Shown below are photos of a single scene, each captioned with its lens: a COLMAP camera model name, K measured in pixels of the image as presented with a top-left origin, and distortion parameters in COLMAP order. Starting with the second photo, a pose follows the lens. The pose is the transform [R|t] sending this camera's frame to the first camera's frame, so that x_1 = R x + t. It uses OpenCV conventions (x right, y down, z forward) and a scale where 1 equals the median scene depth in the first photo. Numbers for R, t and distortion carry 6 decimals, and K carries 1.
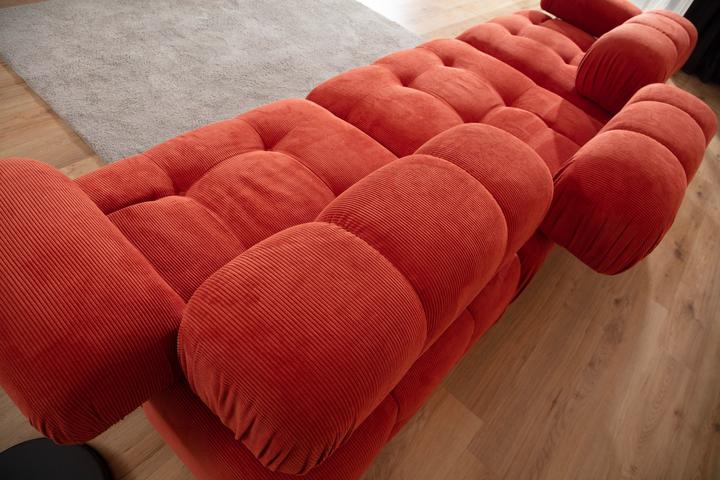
lens RADIAL K [[509.0, 0, 335.8], [0, 509.0, 242.0], [0, 0, 1]] dist [-0.083595, 0.002088]
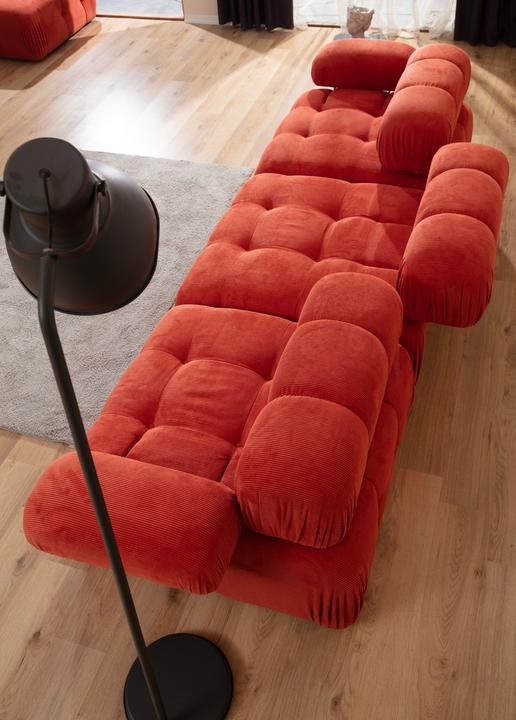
lens RADIAL K [[652.9, 0, 258.0], [0, 652.9, 360.0], [0, 0, 1]] dist [0.001991, -0.001832]
pose [[0.882556, -0.461218, 0.091503, -0.121419], [0.464594, 0.885329, -0.018583, -0.076281], [-0.072439, 0.058913, 0.995631, -0.596898]]
